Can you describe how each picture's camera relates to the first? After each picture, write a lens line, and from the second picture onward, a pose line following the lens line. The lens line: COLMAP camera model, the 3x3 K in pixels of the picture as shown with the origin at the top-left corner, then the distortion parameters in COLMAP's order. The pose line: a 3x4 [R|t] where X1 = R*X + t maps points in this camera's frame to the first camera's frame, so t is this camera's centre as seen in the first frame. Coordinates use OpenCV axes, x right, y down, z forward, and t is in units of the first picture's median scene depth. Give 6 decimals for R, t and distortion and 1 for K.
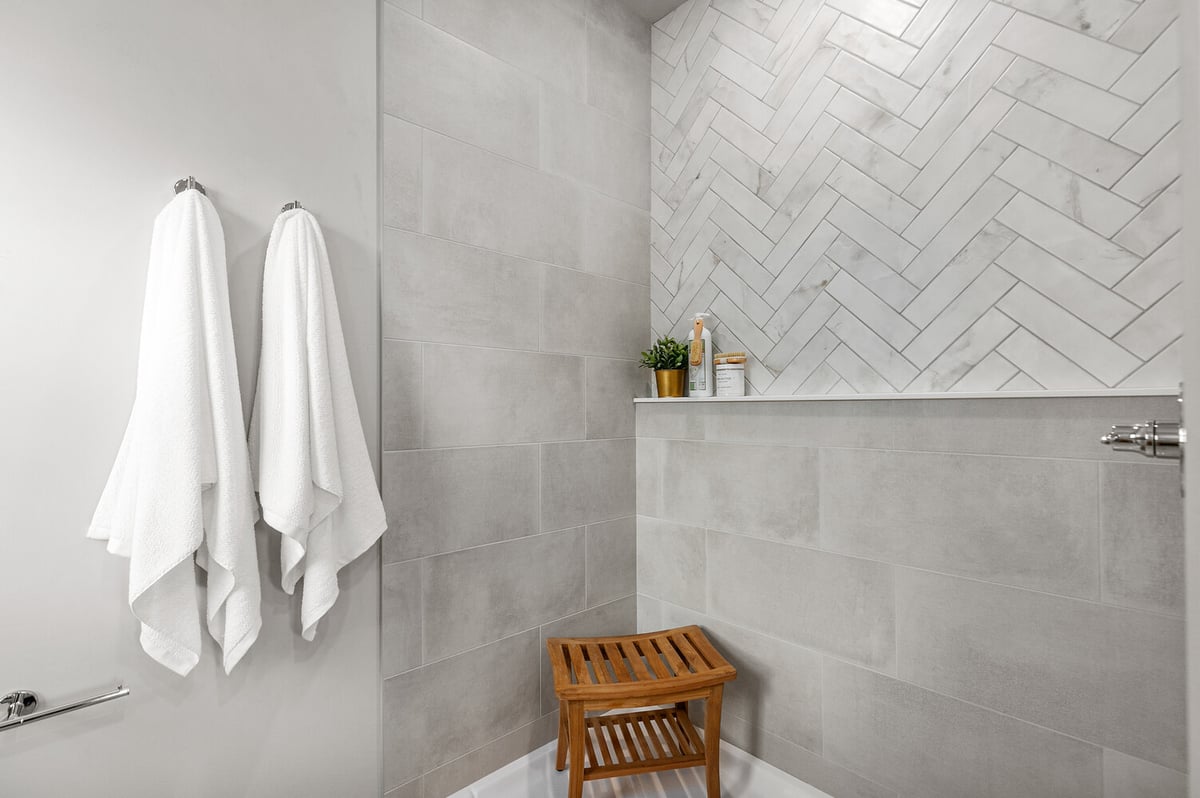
lens RADIAL K [[541.3, 0, 606.2], [0, 541.3, 403.9], [0, 0, 1]] dist [0.002038, -0.000475]
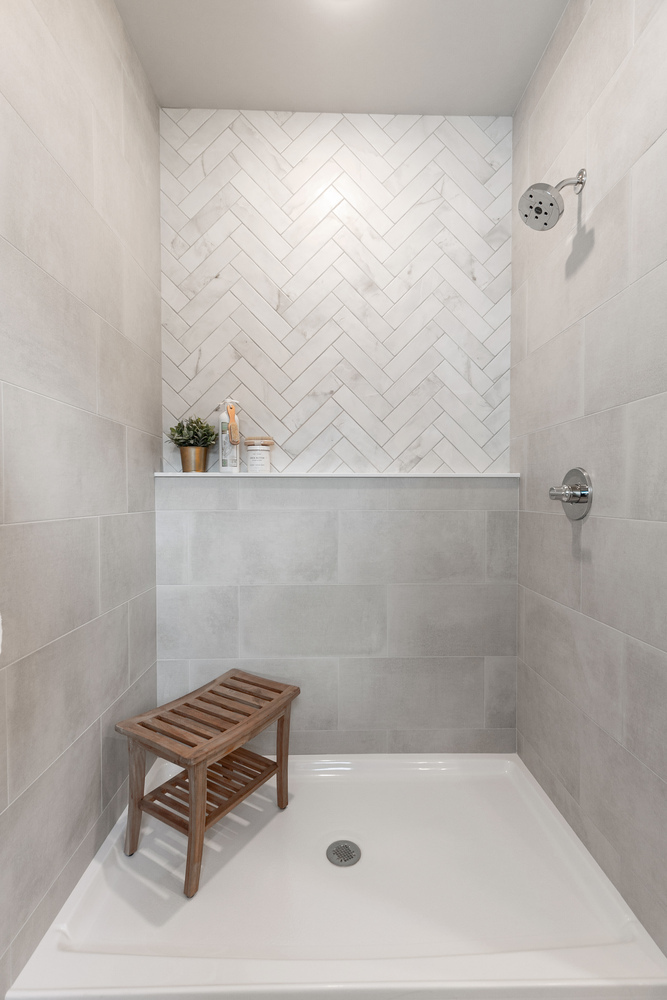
lens RADIAL K [[455.6, 0, 331.3], [0, 455.6, 505.7], [0, 0, 1]] dist [0.001635, -0.000650]
pose [[0.672350, -0.014465, 0.740092, -0.447697], [-0.008489, 0.999593, 0.027249, 0.032498], [-0.740184, -0.024604, 0.671954, 0.211728]]
